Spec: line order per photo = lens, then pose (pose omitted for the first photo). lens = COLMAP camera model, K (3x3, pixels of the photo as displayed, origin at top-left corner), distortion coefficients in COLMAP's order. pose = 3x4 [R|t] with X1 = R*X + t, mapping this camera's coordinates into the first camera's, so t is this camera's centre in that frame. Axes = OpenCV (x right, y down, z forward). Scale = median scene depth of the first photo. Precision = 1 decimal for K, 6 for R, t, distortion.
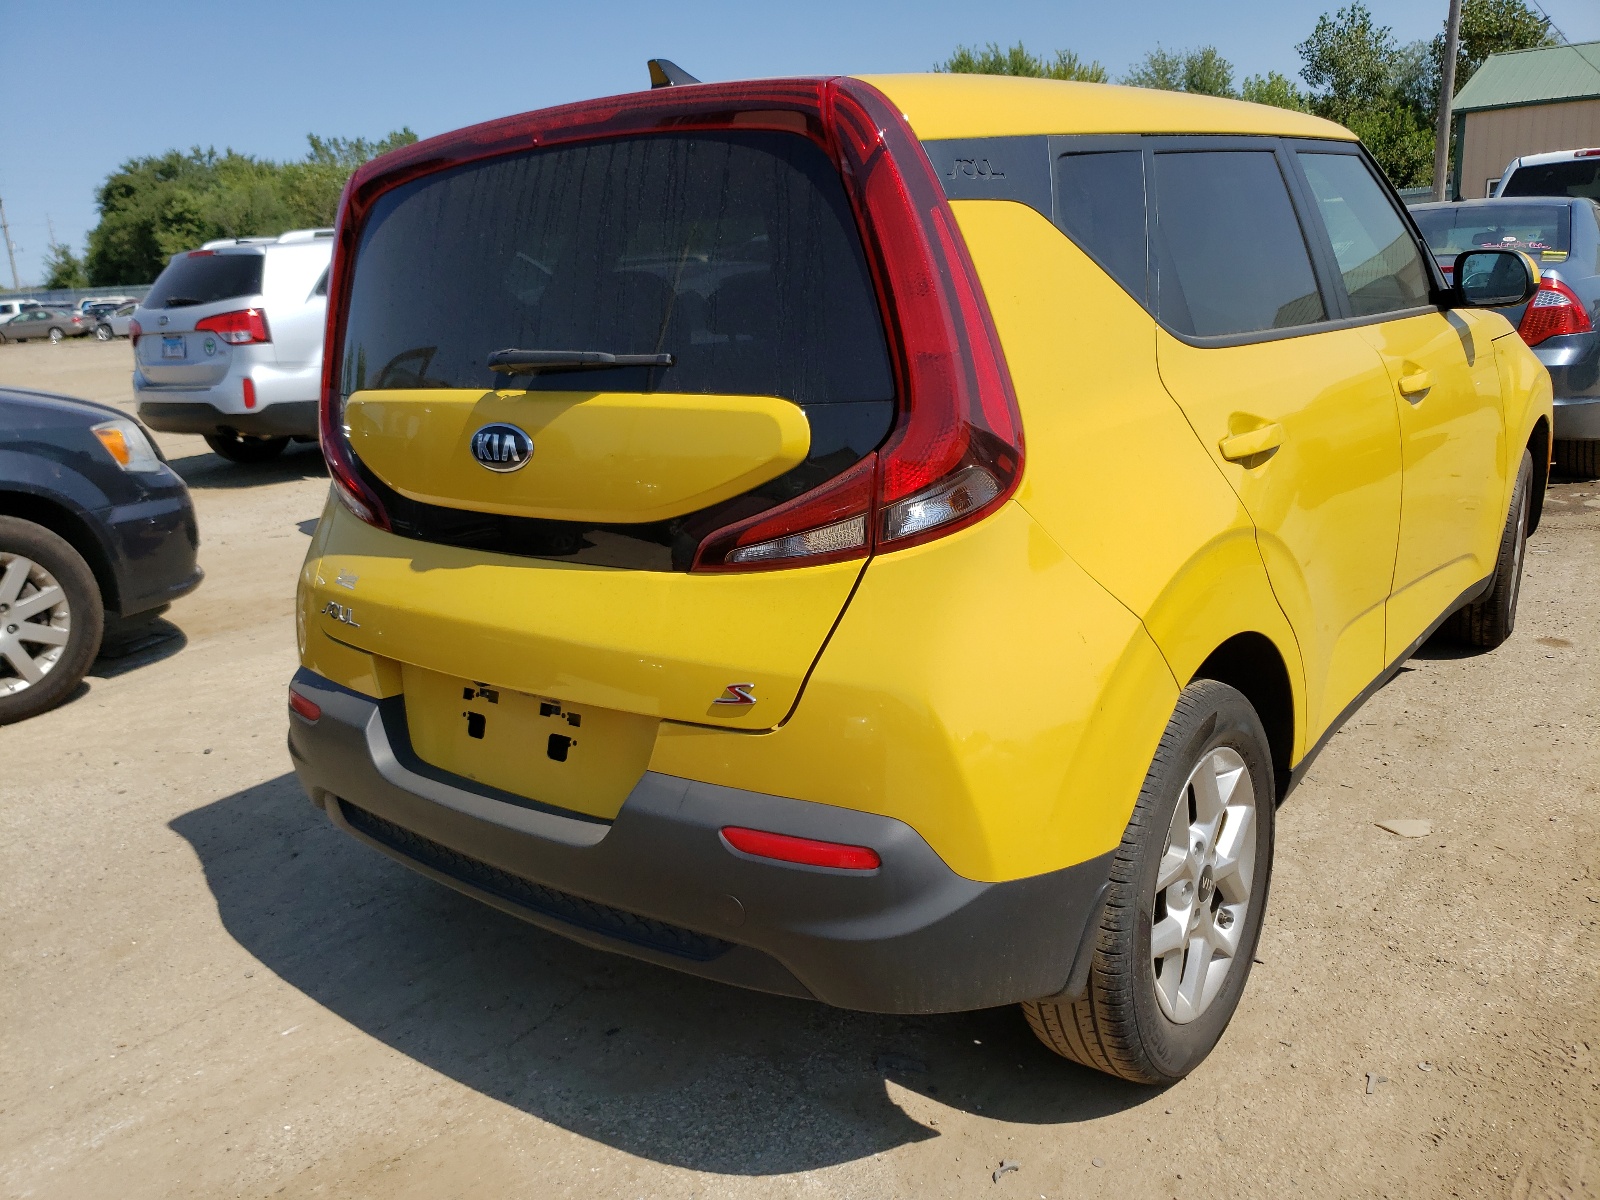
lens RADIAL K [[1202.6, 0, 798.4], [0, 1202.6, 605.2], [0, 0, 1]] dist [0.003673, -0.001662]
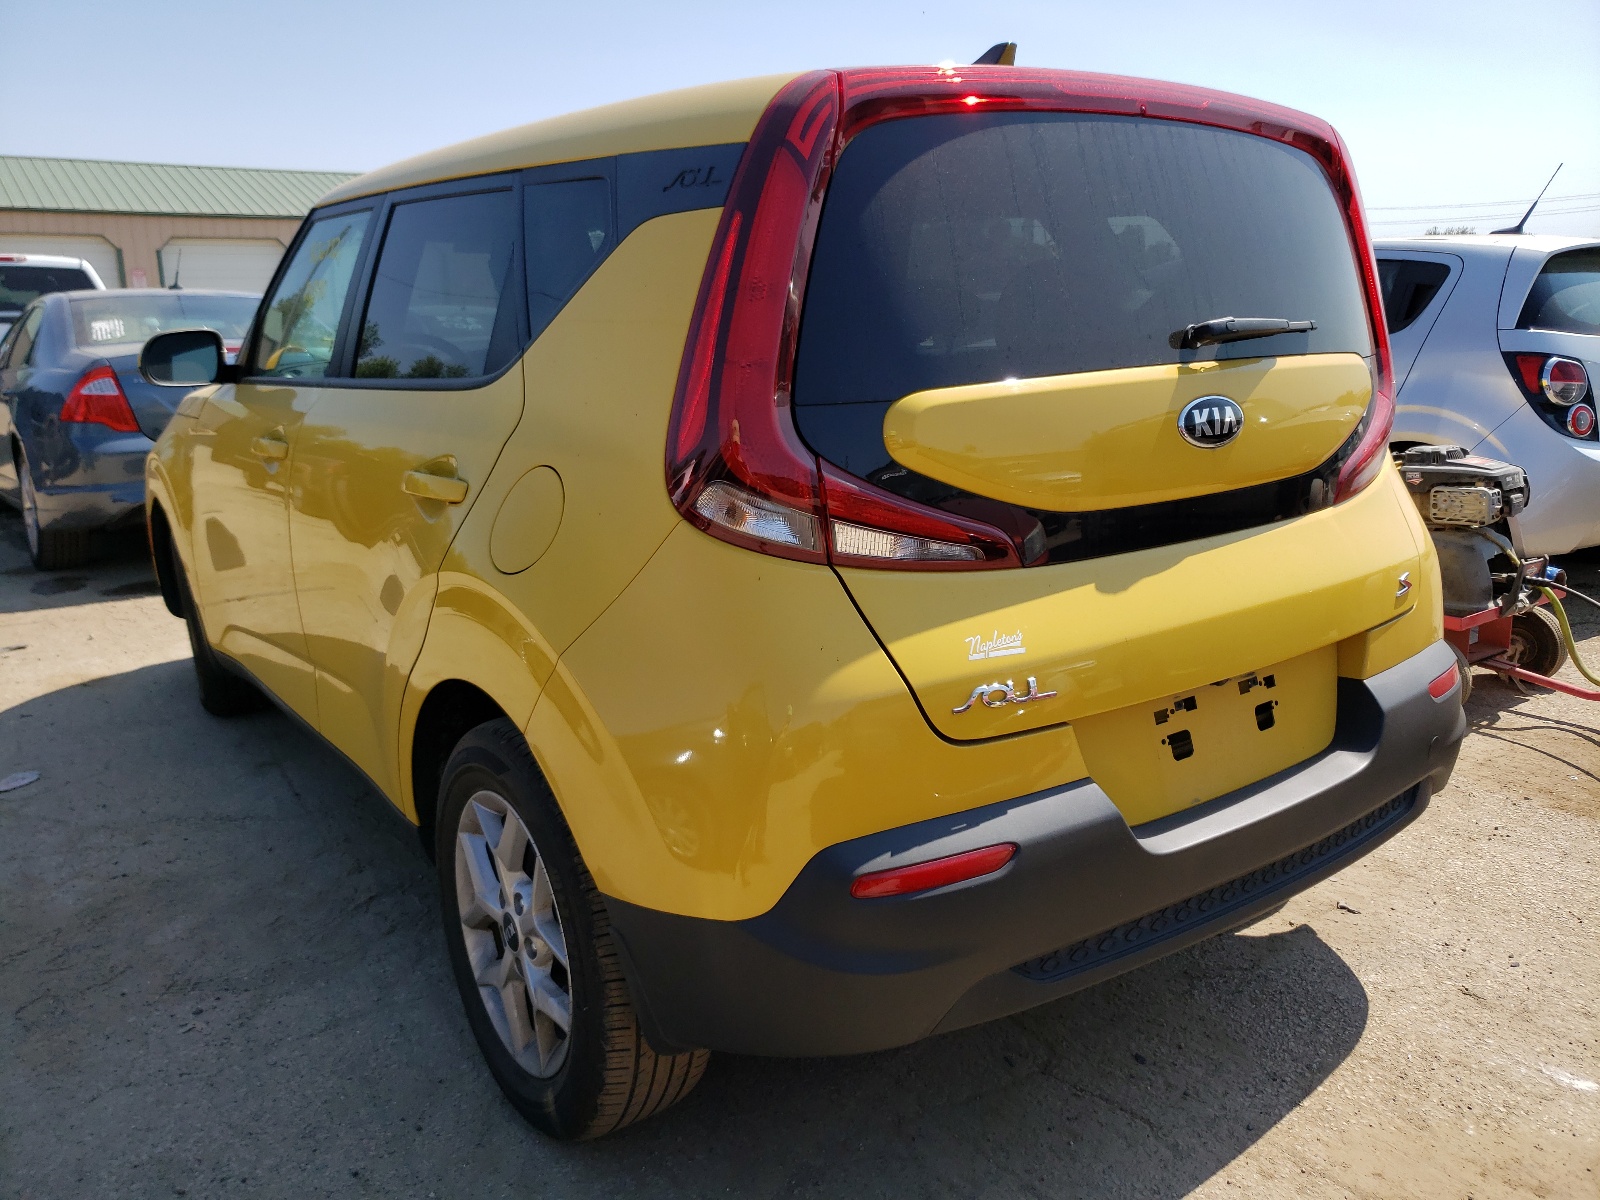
lens RADIAL K [[1202.6, 0, 797.8], [0, 1202.6, 594.7], [0, 0, 1]] dist [0.003673, -0.001662]
pose [[0.299736, -0.163524, 0.939903, -1.222335], [0.263715, 0.961015, 0.083098, -0.161026], [-0.916849, 0.222959, 0.331175, 0.991771]]
